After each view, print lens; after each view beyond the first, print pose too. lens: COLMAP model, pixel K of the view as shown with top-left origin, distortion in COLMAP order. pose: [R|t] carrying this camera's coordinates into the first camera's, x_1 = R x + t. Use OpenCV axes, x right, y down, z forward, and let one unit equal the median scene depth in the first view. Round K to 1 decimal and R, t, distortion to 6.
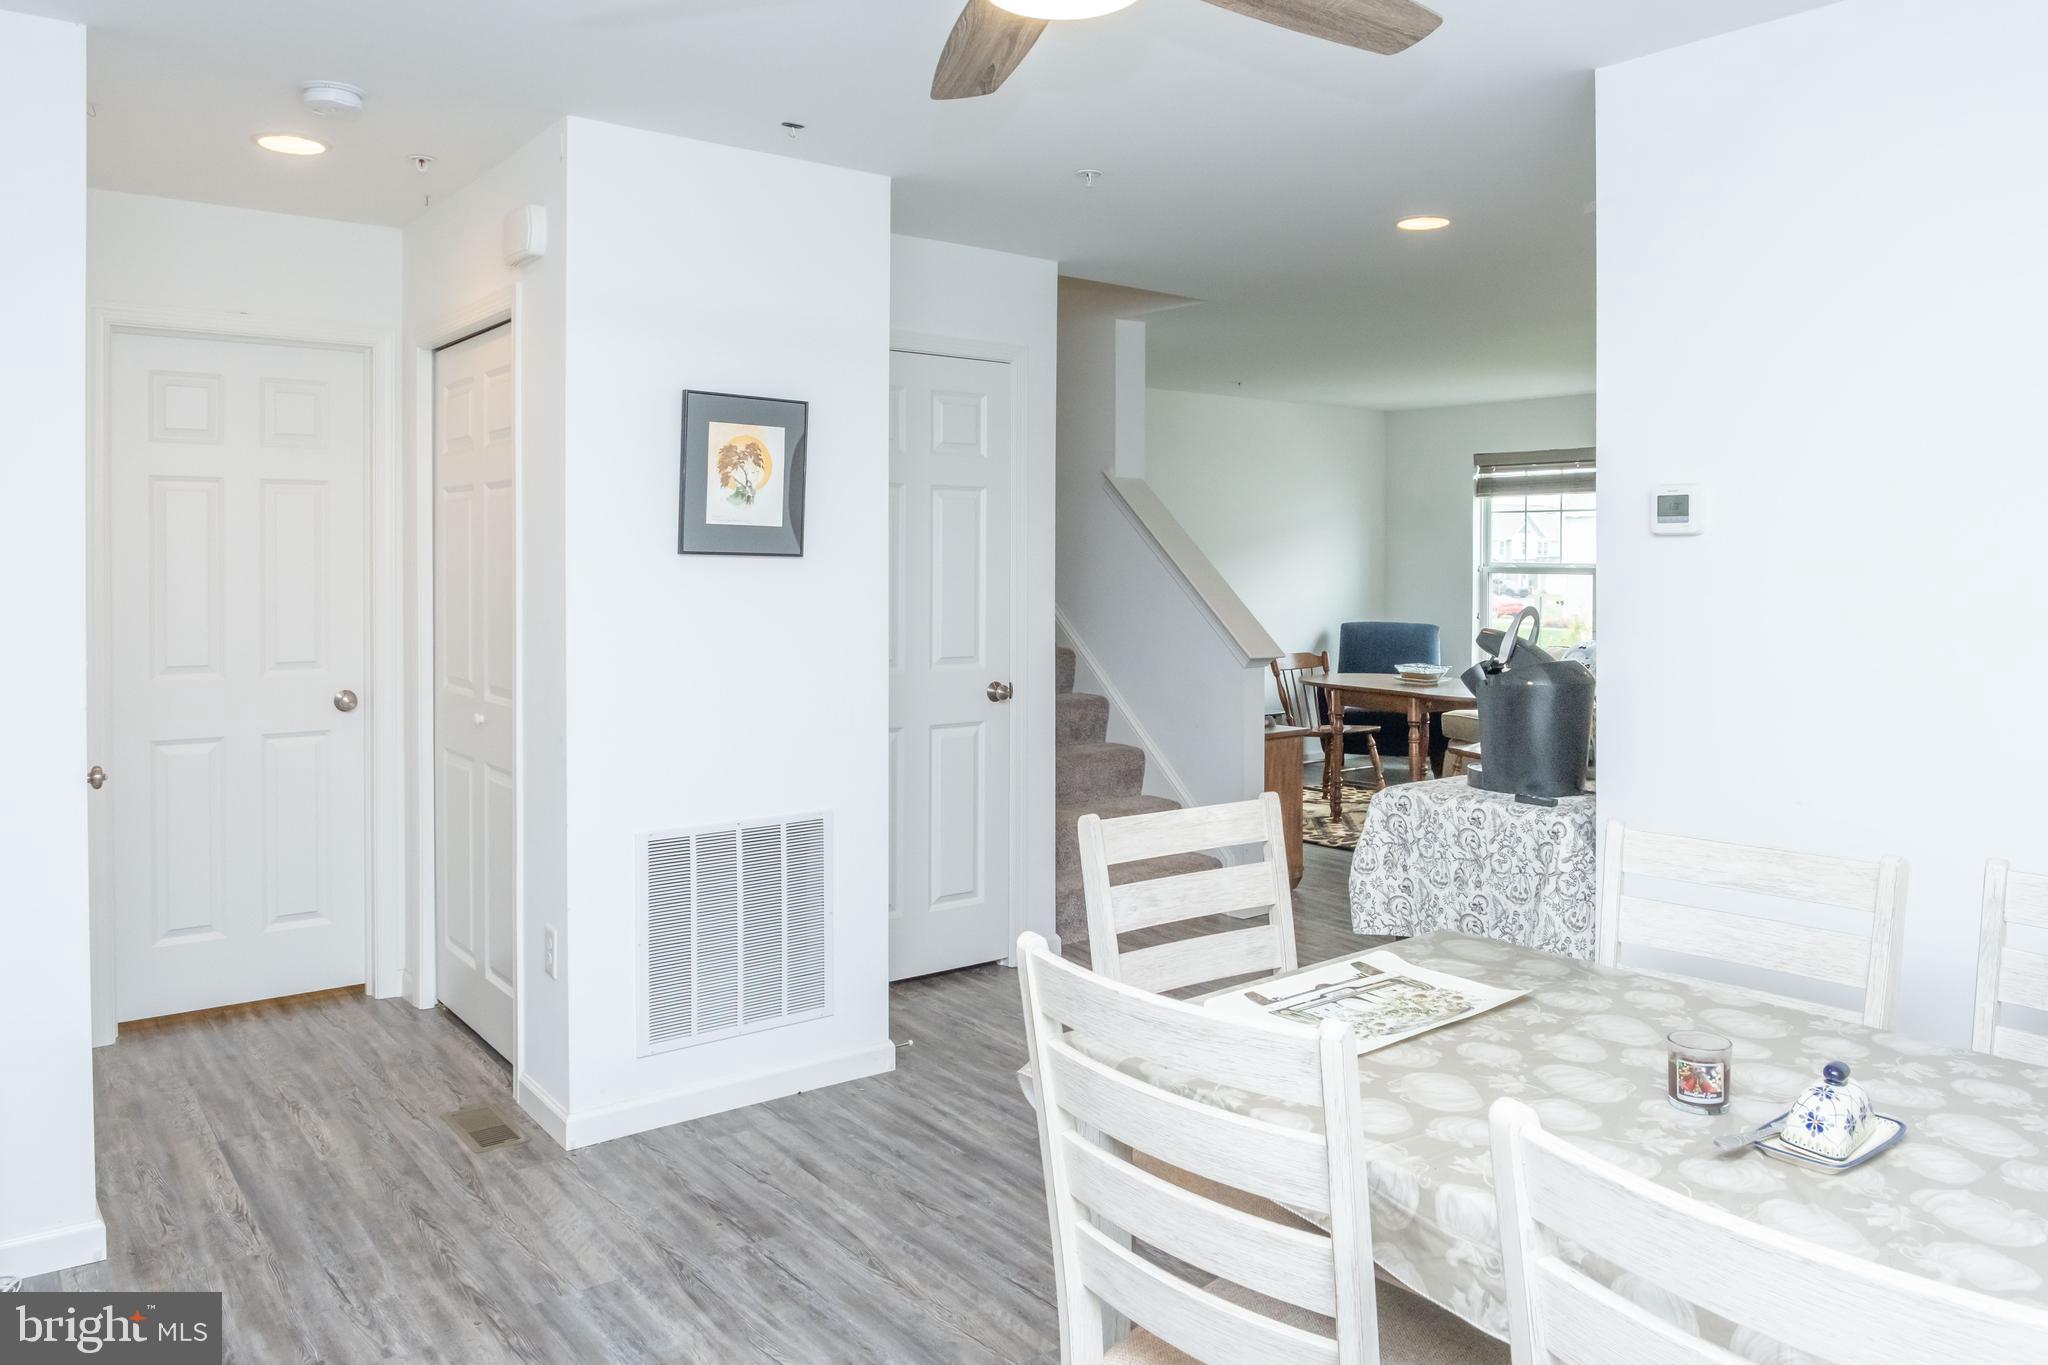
lens RADIAL K [[1468.9, 0, 991.6], [0, 1468.9, 545.1], [0, 0, 1]] dist [-0.000498, -0.009129]
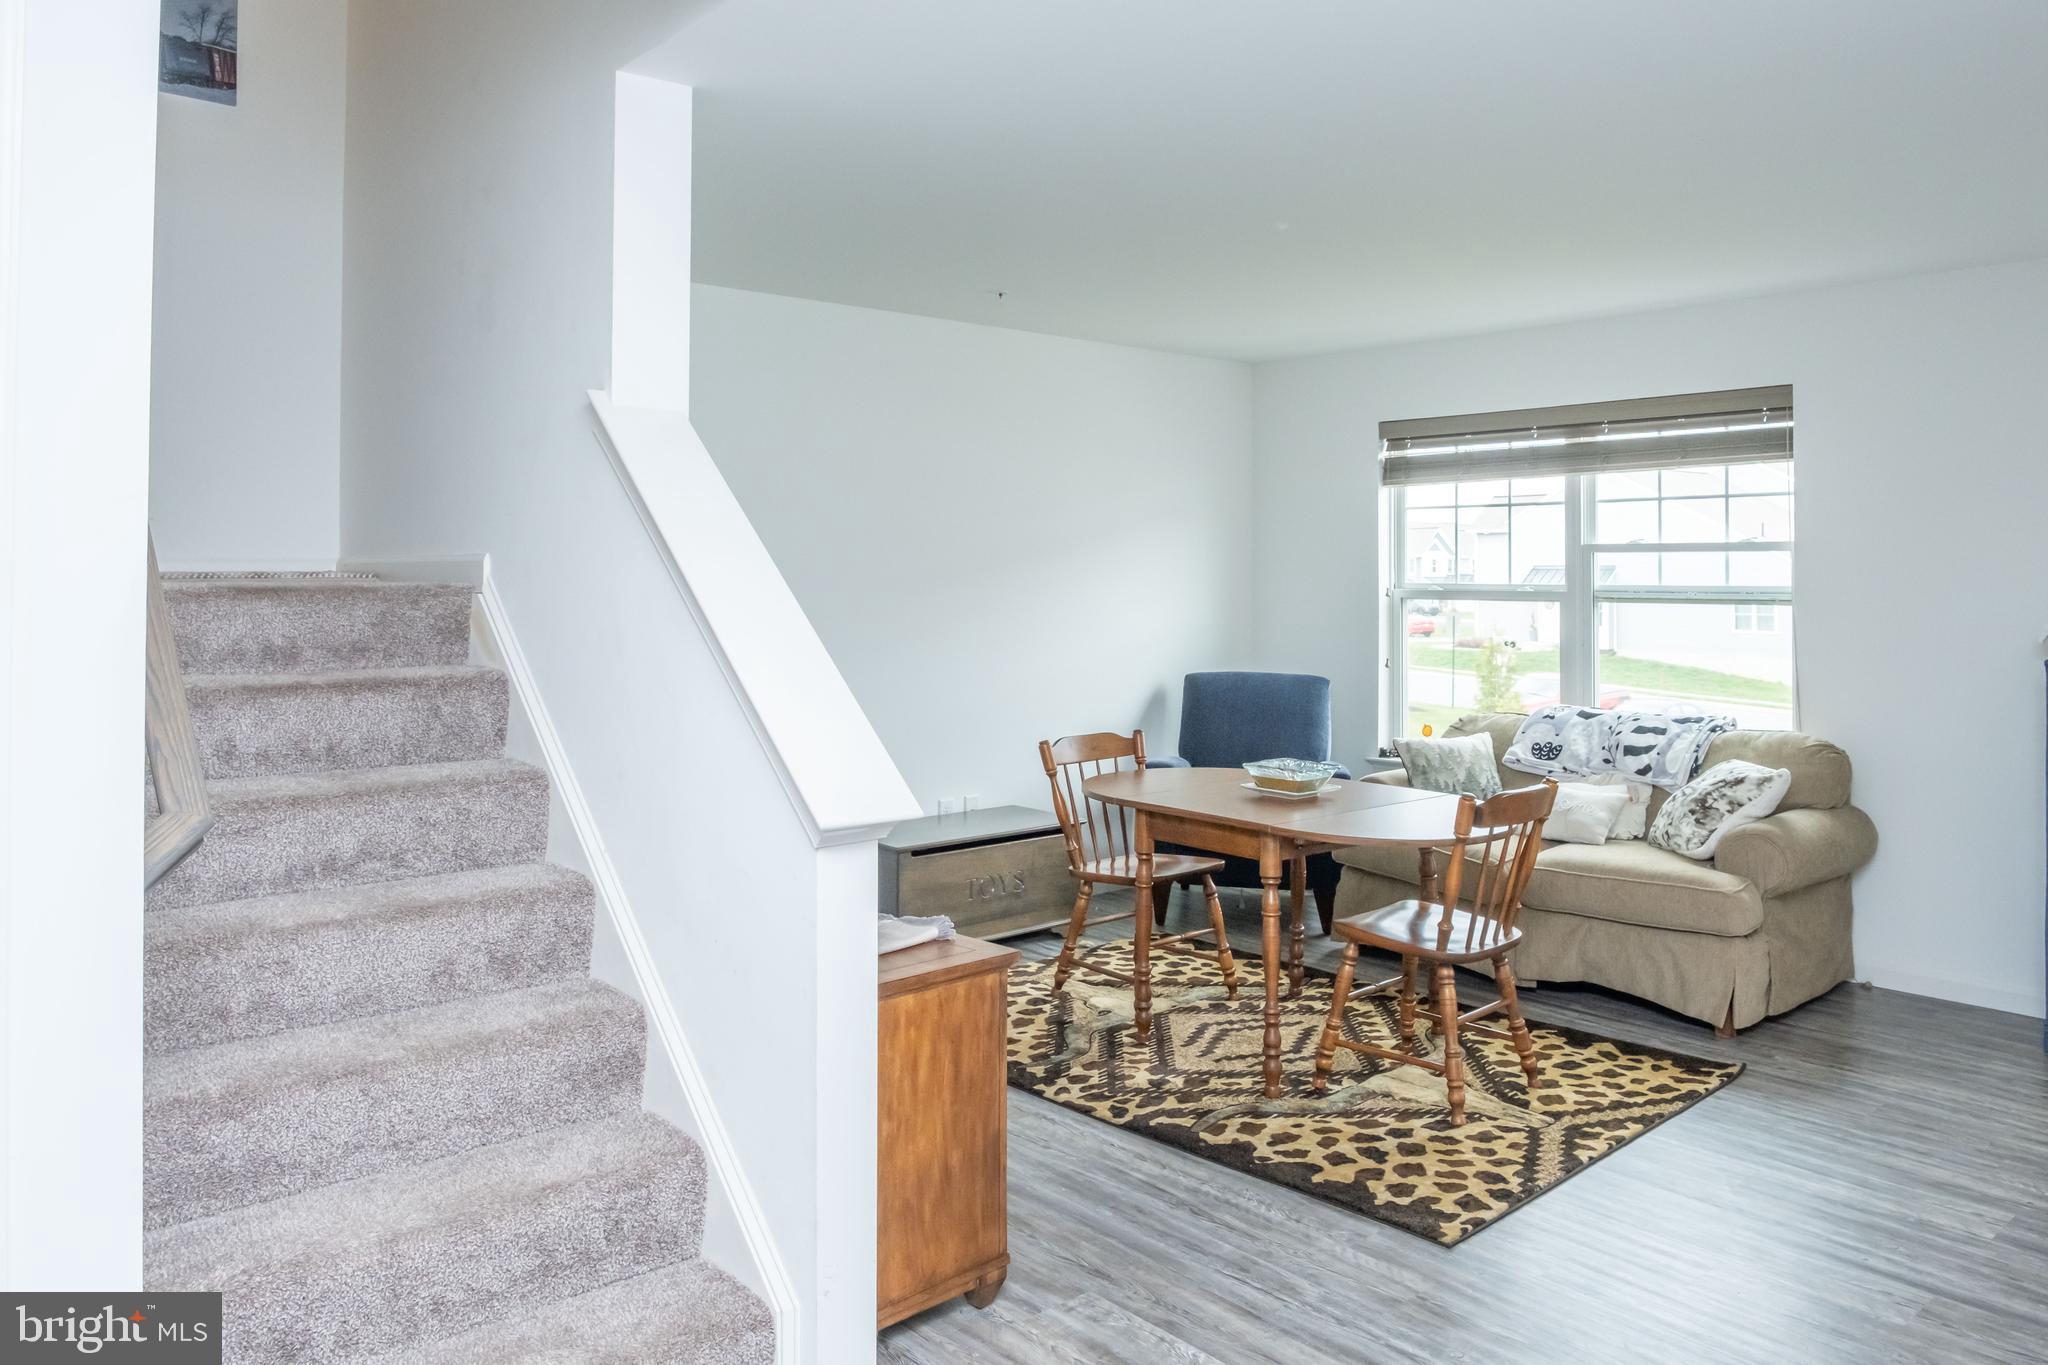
lens RADIAL K [[1468.9, 0, 991.6], [0, 1468.9, 545.1], [0, 0, 1]] dist [-0.000498, -0.009129]
pose [[0.998167, 0.004086, 0.060389, 0.264502], [-0.003327, 0.999914, -0.012659, 0.008180], [-0.060436, 0.012435, 0.998095, 0.811926]]
